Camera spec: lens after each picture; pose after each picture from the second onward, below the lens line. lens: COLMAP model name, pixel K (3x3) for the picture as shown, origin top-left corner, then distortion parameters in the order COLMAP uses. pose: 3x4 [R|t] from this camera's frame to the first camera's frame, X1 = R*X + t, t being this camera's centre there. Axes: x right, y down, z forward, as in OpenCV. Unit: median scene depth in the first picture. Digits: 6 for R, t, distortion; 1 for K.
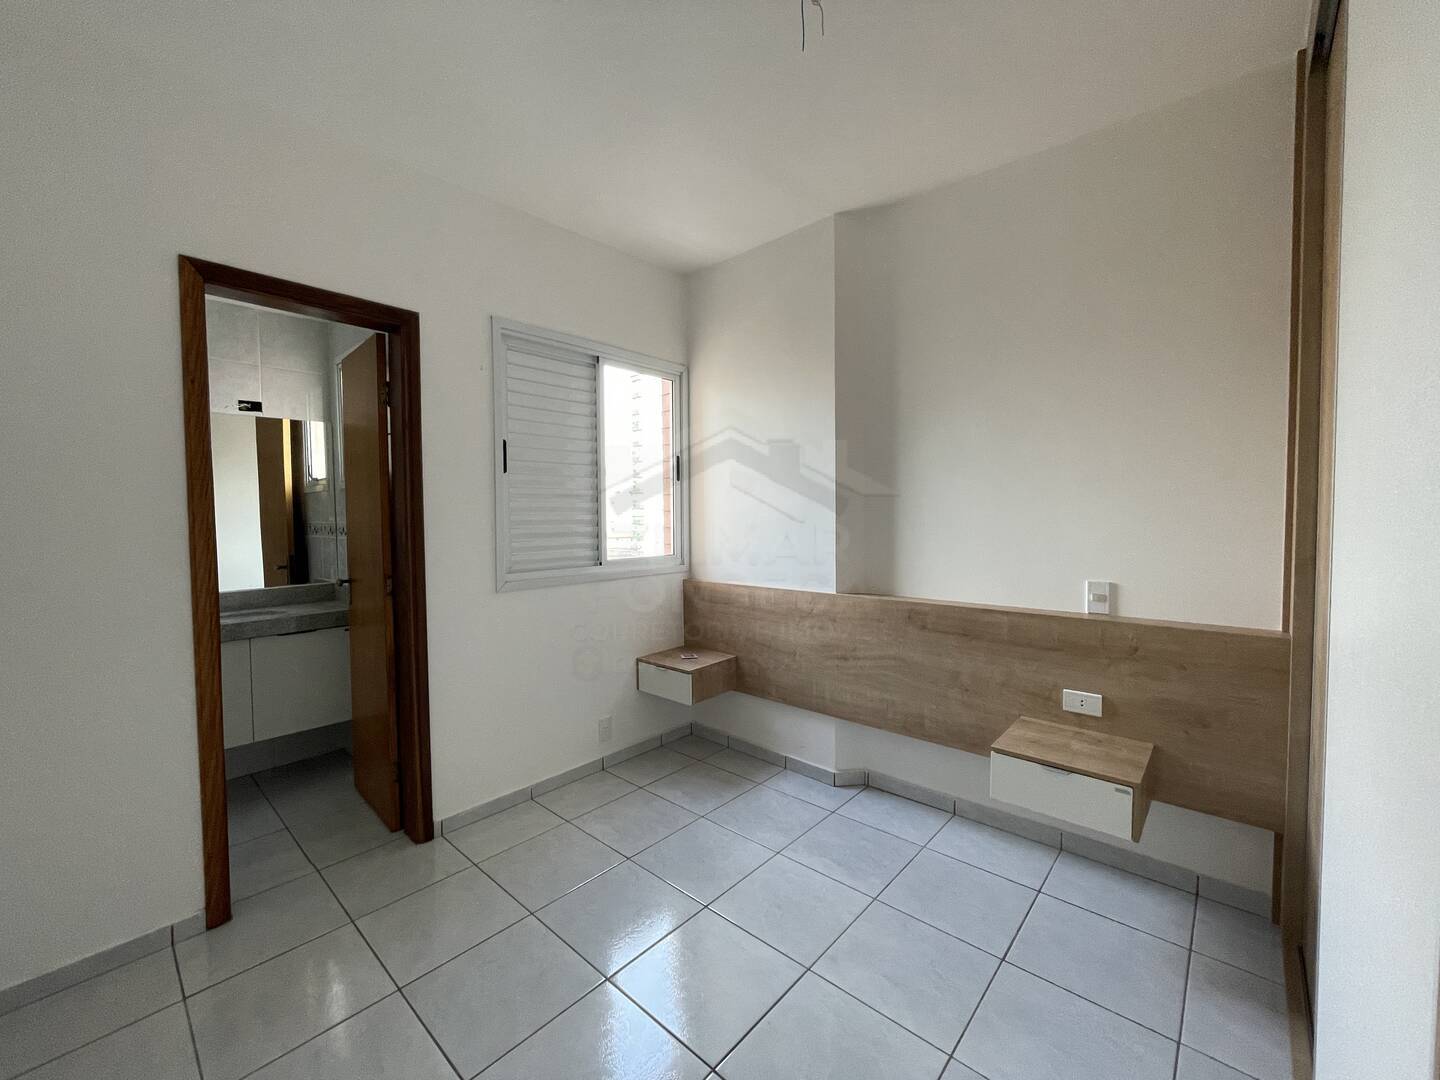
lens RADIAL K [[581.6, 0, 718.3], [0, 581.6, 533.5], [0, 0, 1]] dist [-0.003388, -0.000057]
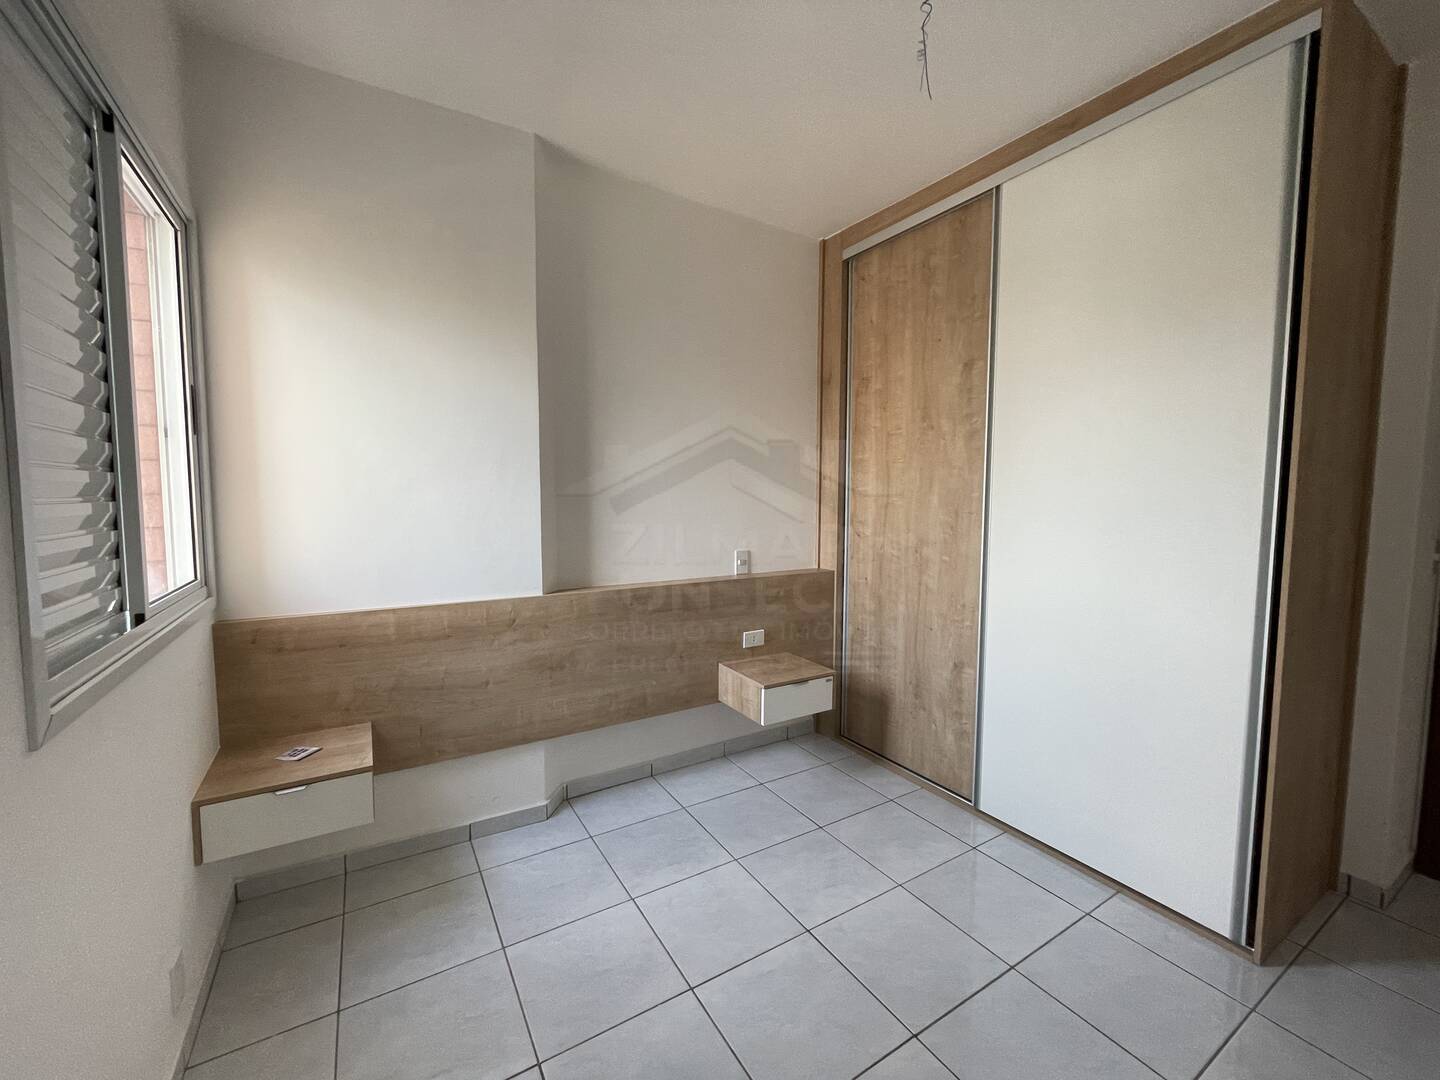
lens RADIAL K [[581.6, 0, 715.8], [0, 581.6, 539.0], [0, 0, 1]] dist [-0.003388, -0.000057]
pose [[0.287884, -0.053763, 0.956155, -0.579362], [0.034045, 0.998366, 0.045886, -0.008756], [-0.957060, 0.019343, 0.289244, 0.562551]]
